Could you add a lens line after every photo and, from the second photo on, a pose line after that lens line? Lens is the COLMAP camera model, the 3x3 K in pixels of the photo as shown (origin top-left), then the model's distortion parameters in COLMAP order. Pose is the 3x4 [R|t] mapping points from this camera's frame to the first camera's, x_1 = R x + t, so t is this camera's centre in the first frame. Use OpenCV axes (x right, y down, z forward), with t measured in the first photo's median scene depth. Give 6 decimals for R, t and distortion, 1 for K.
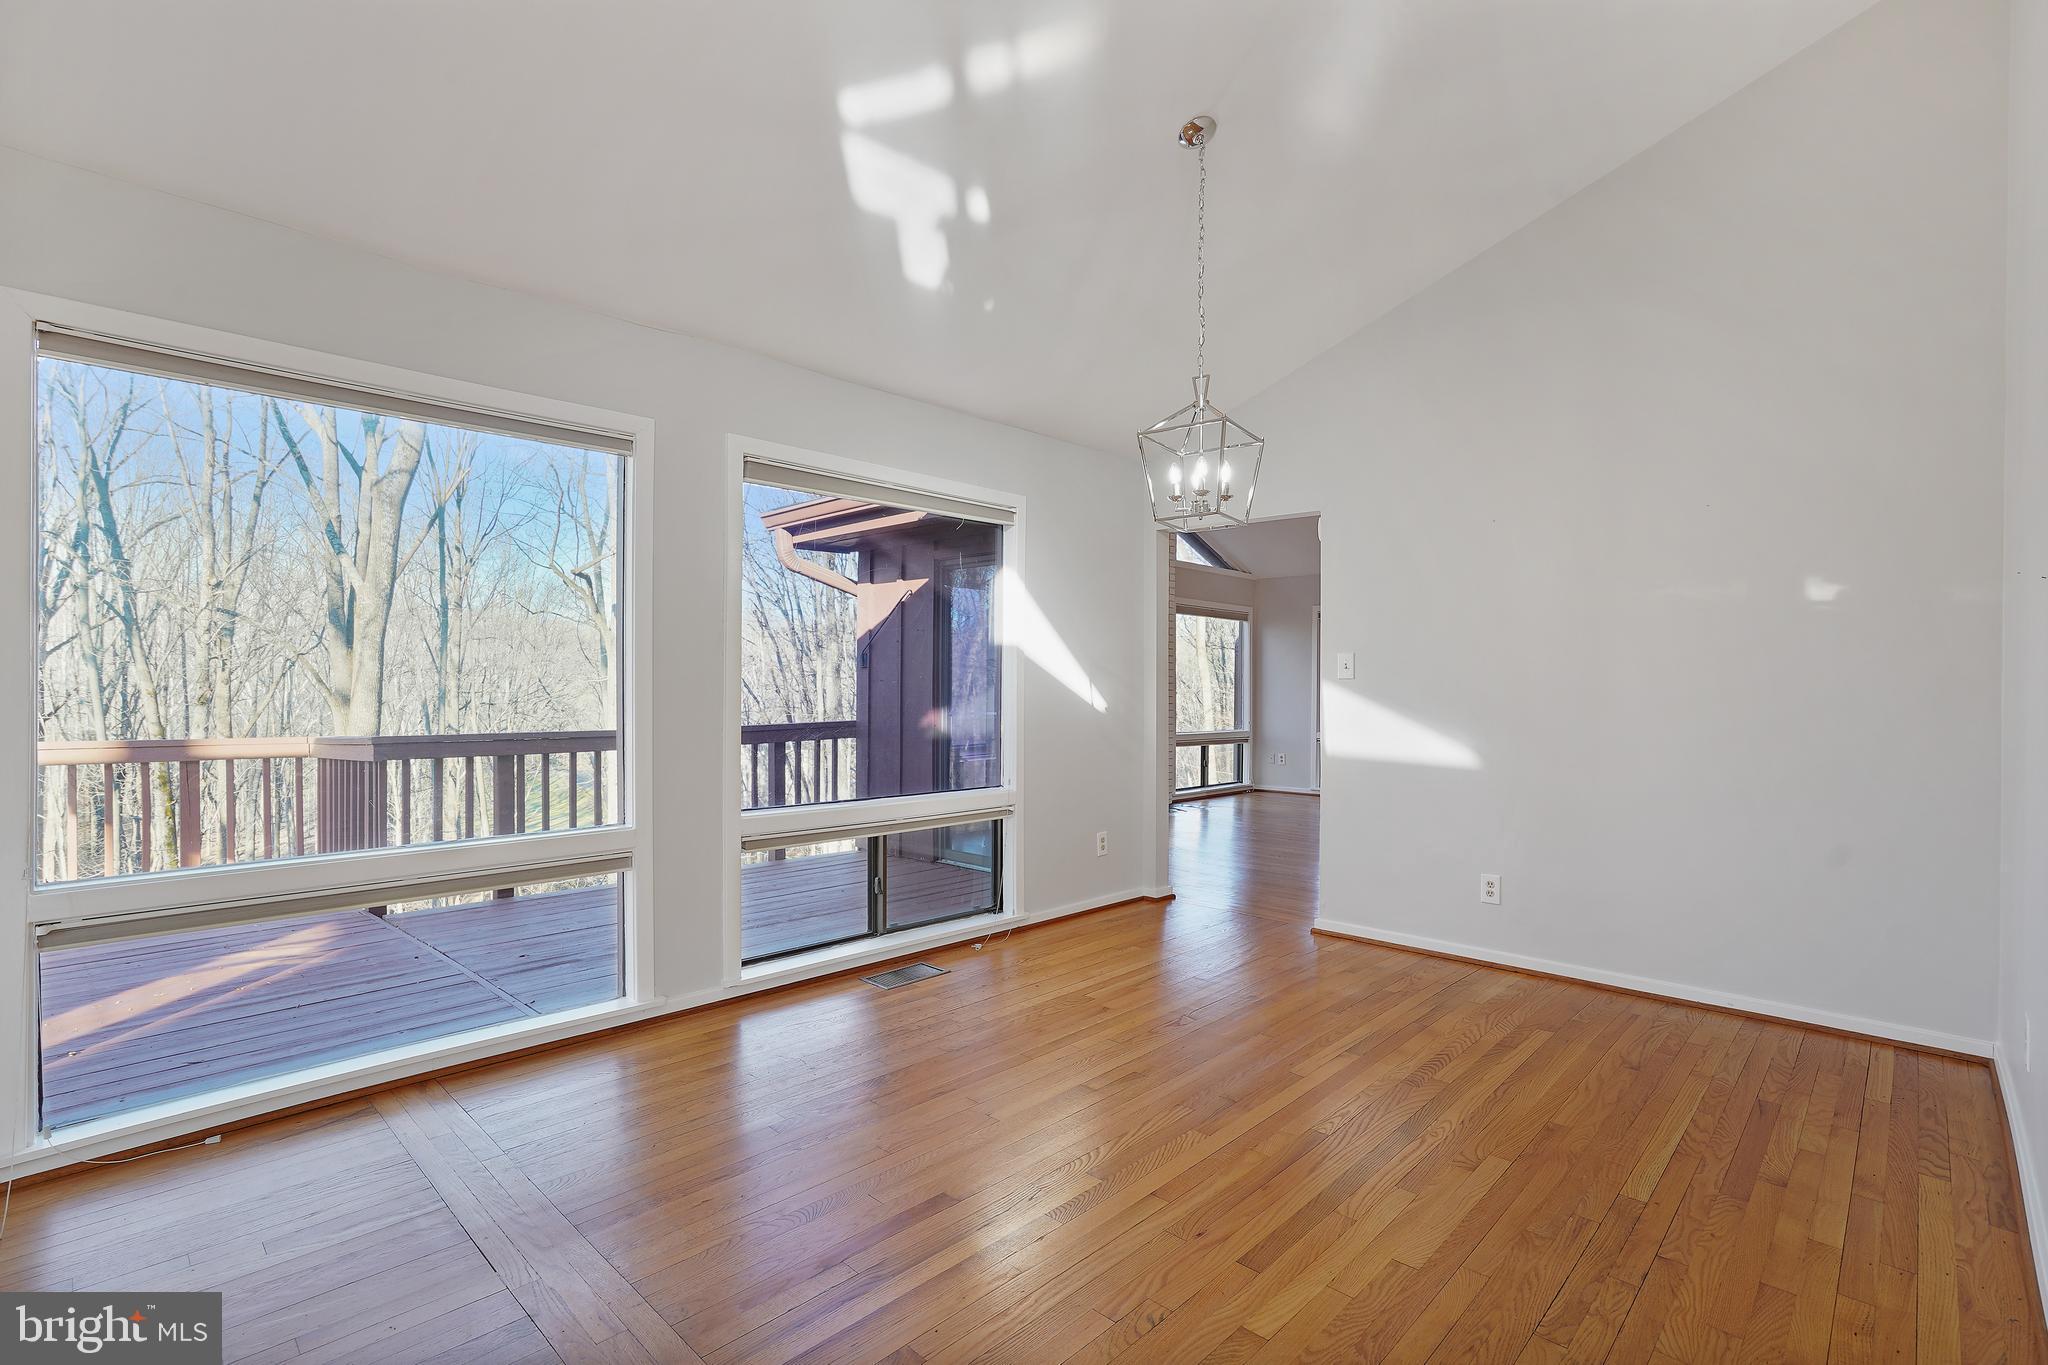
lens RADIAL K [[952.4, 0, 1021.1], [0, 952.4, 693.9], [0, 0, 1]] dist [-0.025669, 0.012375]
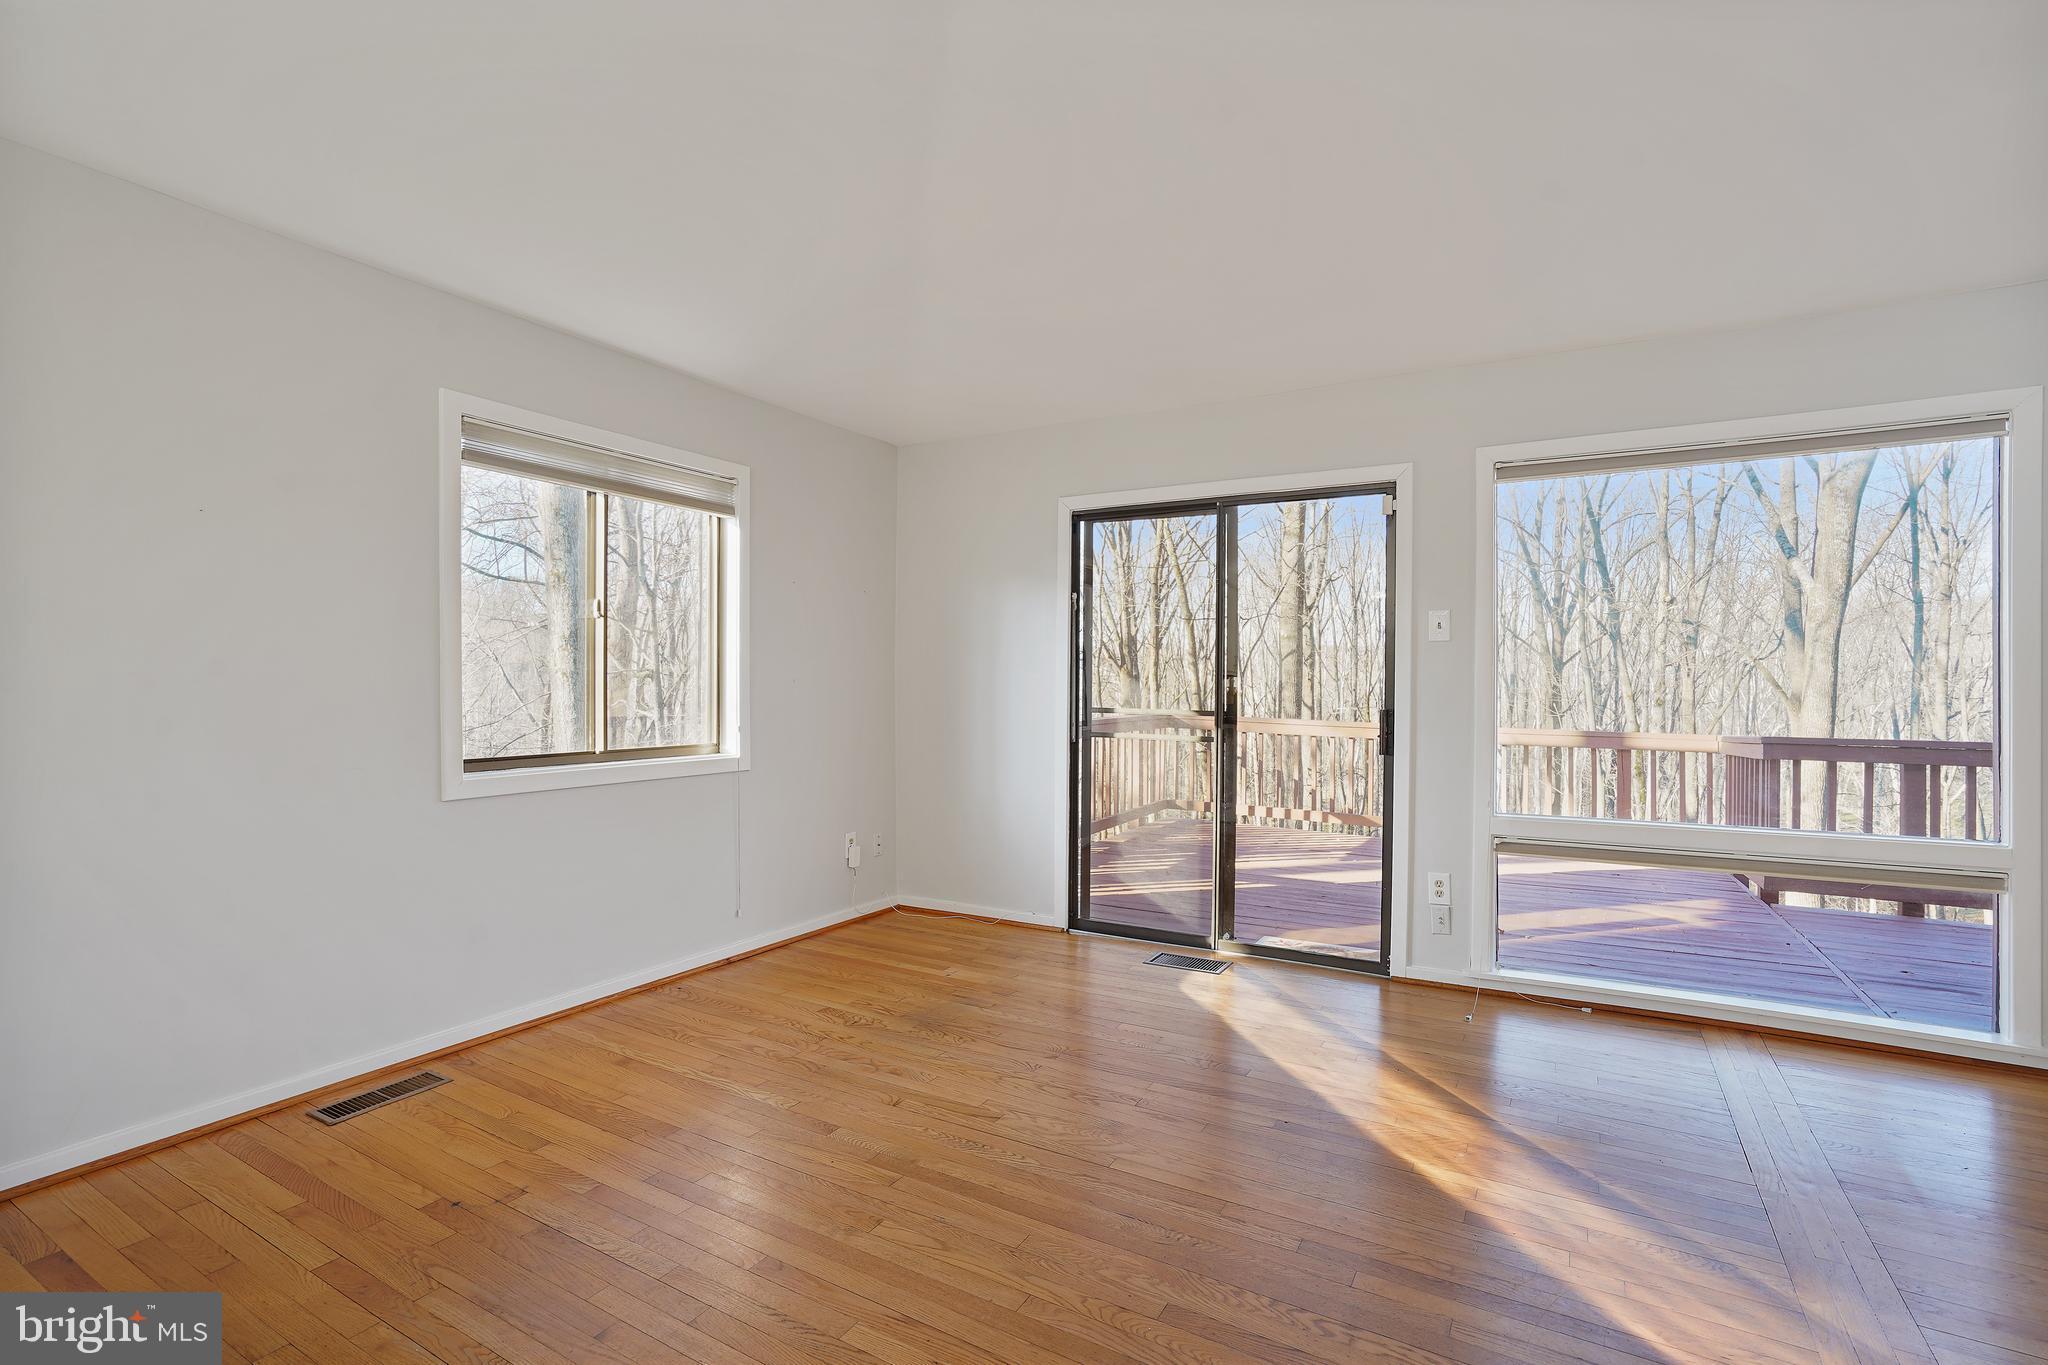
lens RADIAL K [[952.4, 0, 1028.5], [0, 952.4, 672.0], [0, 0, 1]] dist [-0.025669, 0.012375]
pose [[0.244420, -0.016426, -0.969530, 0.142280], [-0.010717, 0.999750, -0.019639, 0.001614], [0.969610, 0.015191, 0.244183, -0.074891]]
